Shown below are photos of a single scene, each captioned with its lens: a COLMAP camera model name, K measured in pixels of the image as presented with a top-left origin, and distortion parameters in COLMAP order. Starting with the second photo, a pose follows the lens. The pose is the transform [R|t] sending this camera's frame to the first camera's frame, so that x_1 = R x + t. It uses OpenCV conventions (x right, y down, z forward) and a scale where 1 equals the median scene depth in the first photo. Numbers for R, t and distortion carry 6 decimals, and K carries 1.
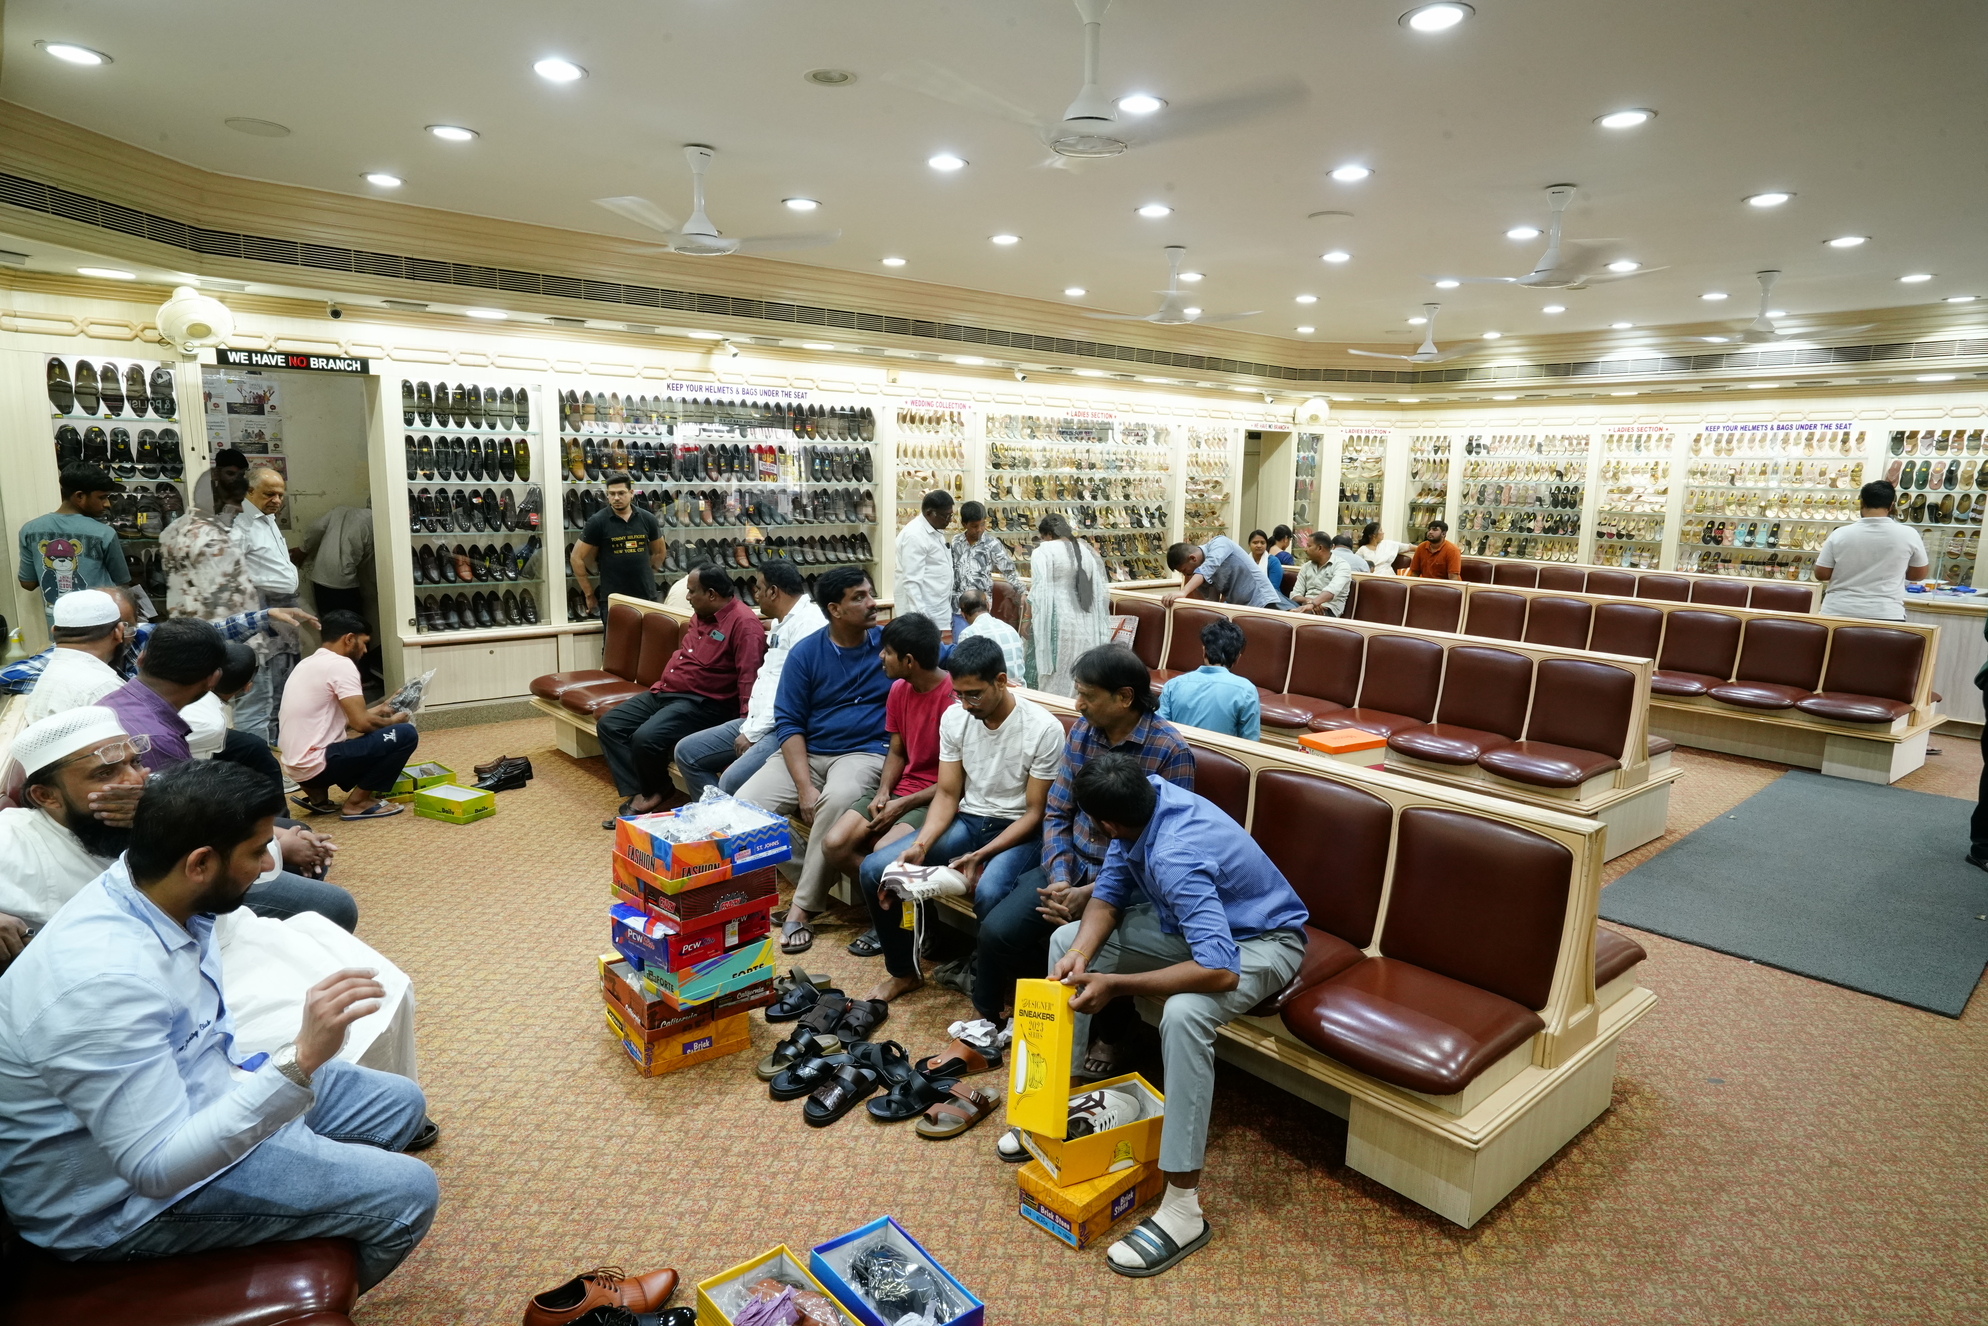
lens RADIAL K [[1142.2, 0, 1016.6], [0, 1142.2, 661.3], [0, 0, 1]] dist [0.022997, 0.002951]
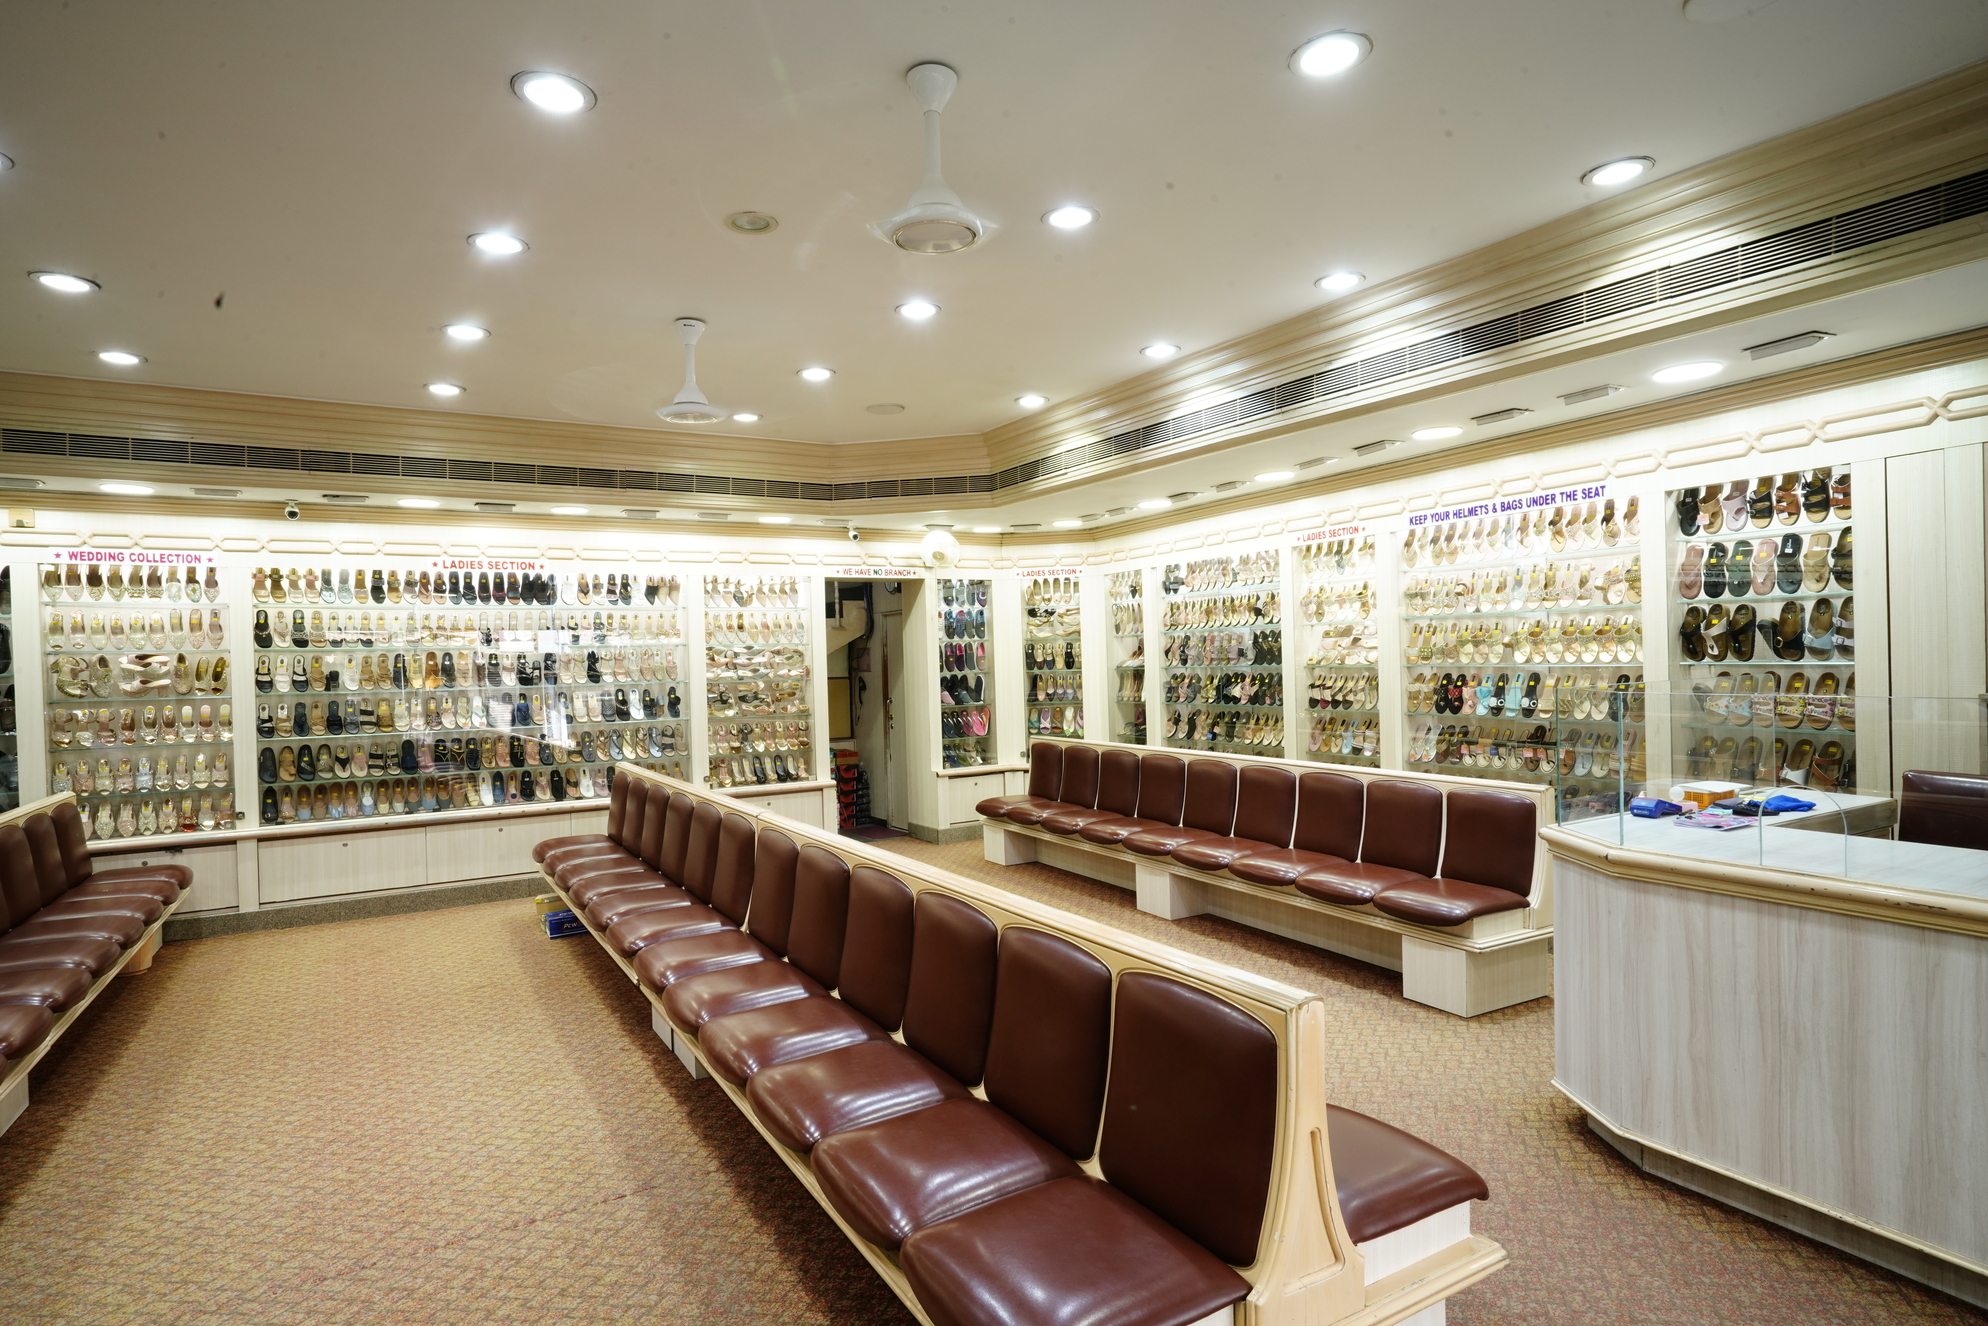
lens RADIAL K [[1067.1, 0, 994.0], [0, 1067.1, 663.0], [0, 0, 1]] dist [0.013457, 0.000014]
pose [[0.982222, -0.050031, -0.180936, 0.486724], [0.019976, 0.986216, -0.164255, -0.043192], [0.186659, 0.157721, 0.969682, 0.437852]]
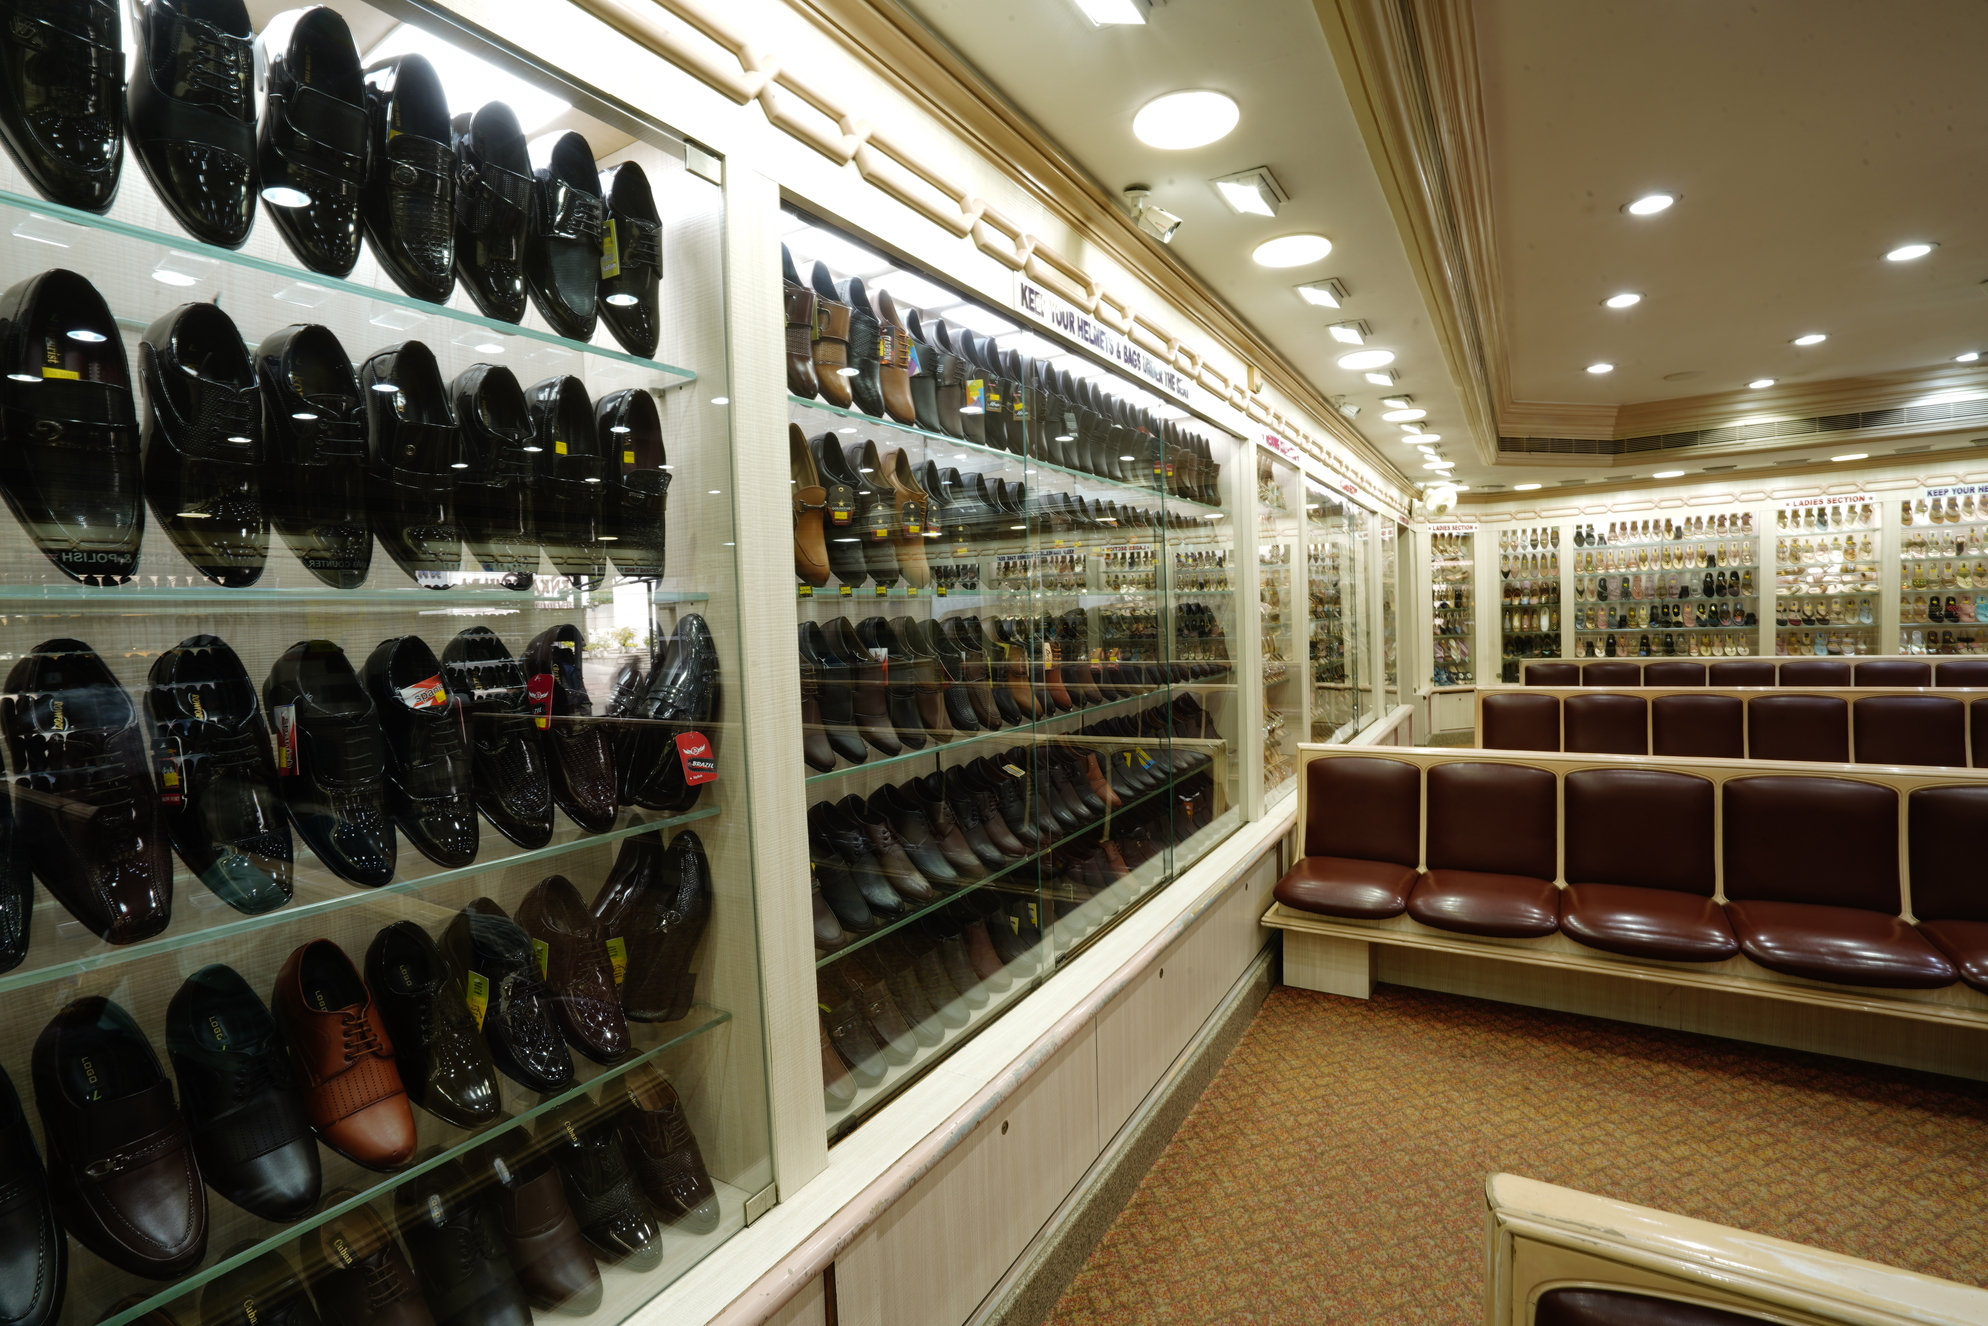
lens RADIAL K [[892.6, 0, 1012.0], [0, 892.6, 667.9], [0, 0, 1]] dist [-0.001626, 0.000090]
pose [[0.951604, -0.078144, 0.297226, -0.289085], [0.111514, 0.989017, -0.097003, -0.081990], [-0.286382, 0.125454, 0.949867, 0.572088]]
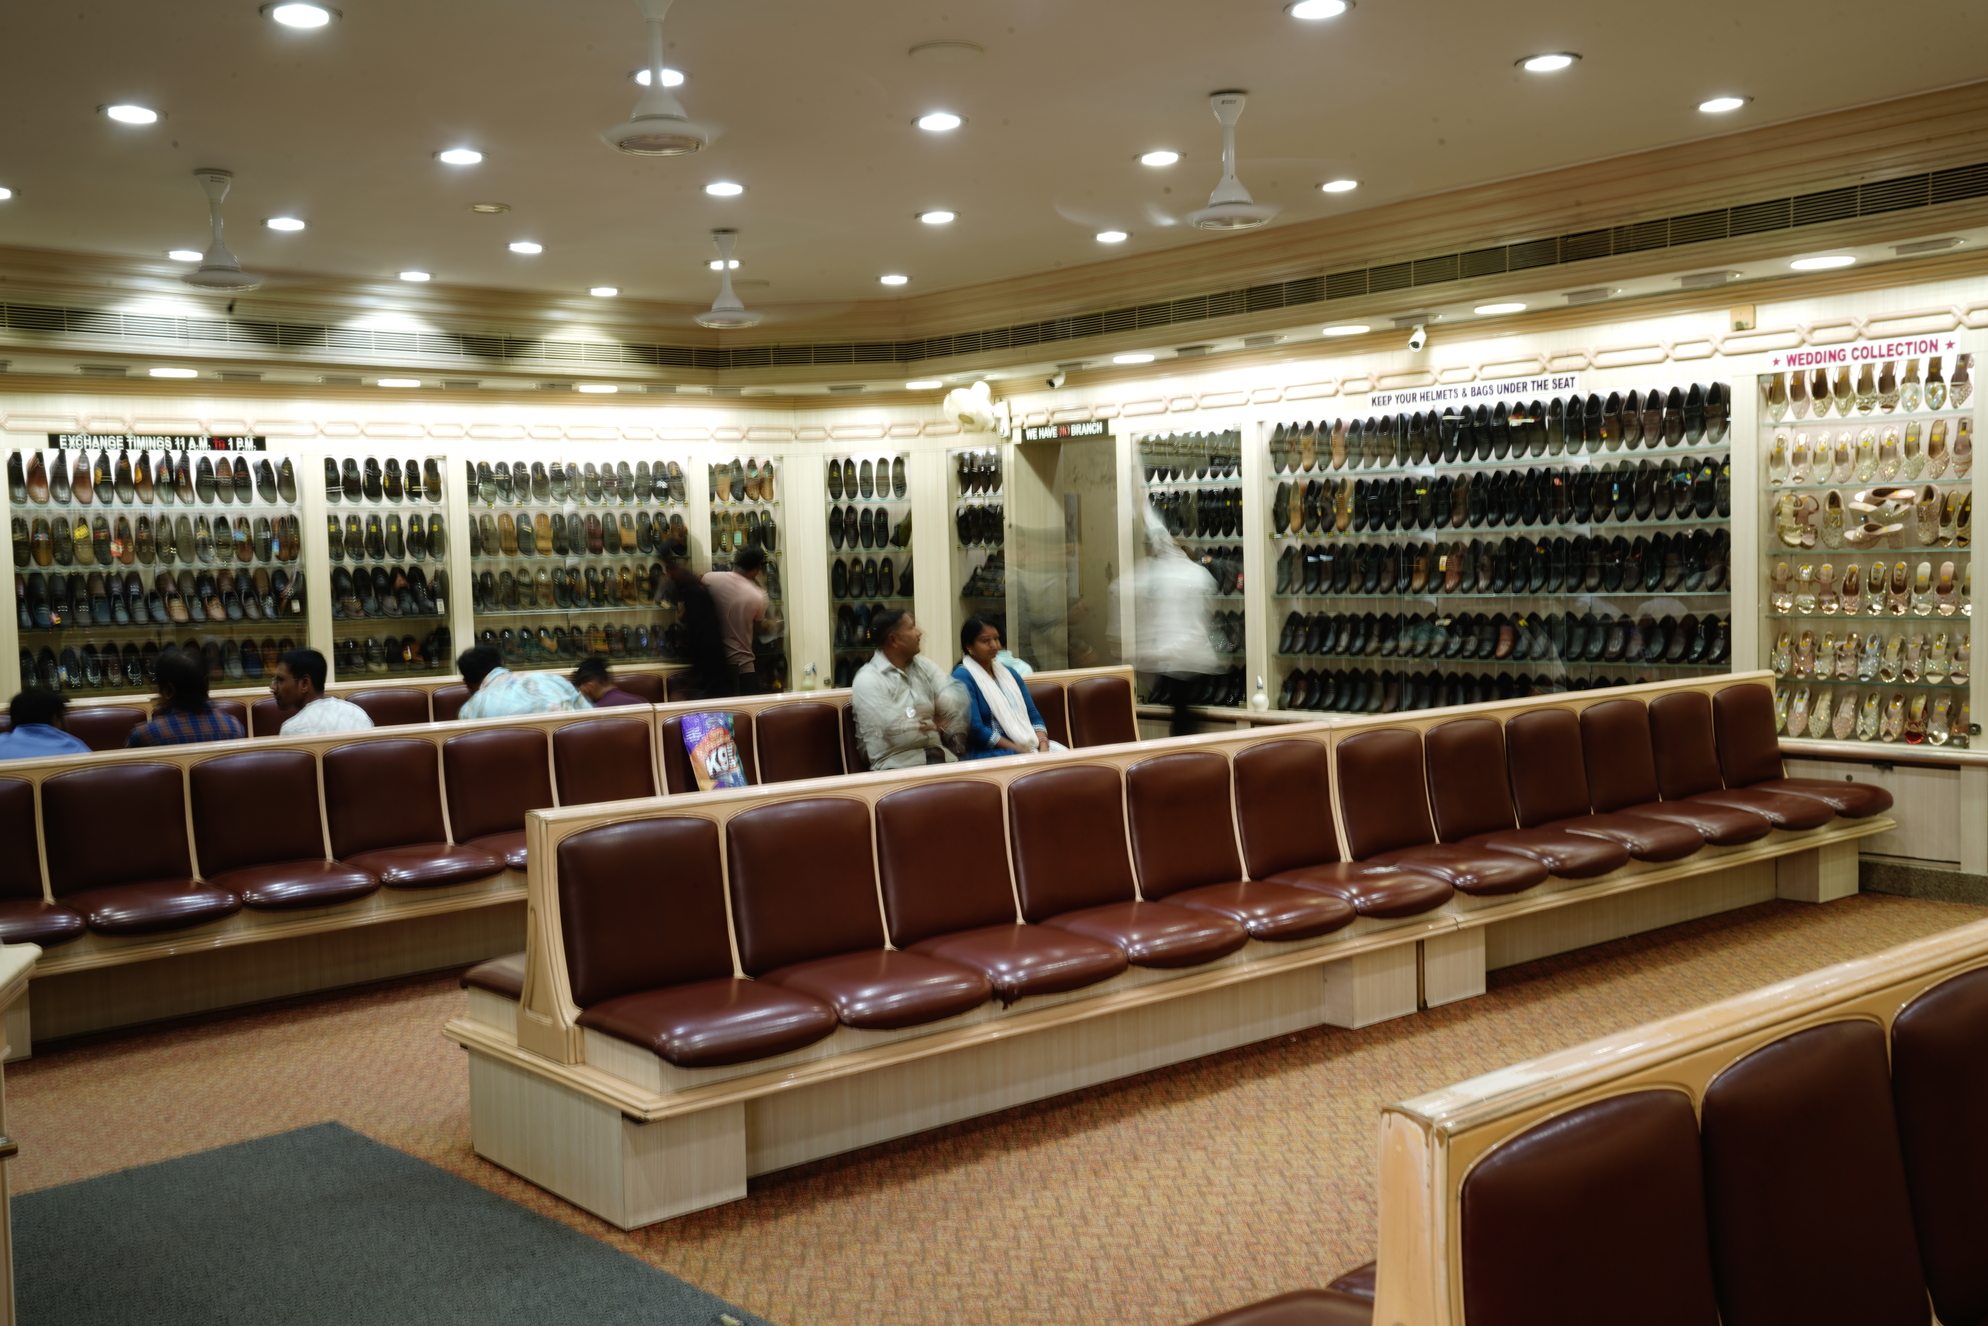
lens RADIAL K [[1992.8, 0, 994.0], [0, 1992.8, 663.0], [0, 0, 1]] dist [-0.107726, 0.619791]
pose [[0.008366, 0.027568, -0.999585, 0.701048], [-0.144279, 0.989194, 0.026074, -0.057314], [0.989502, 0.144001, 0.012253, 0.580178]]
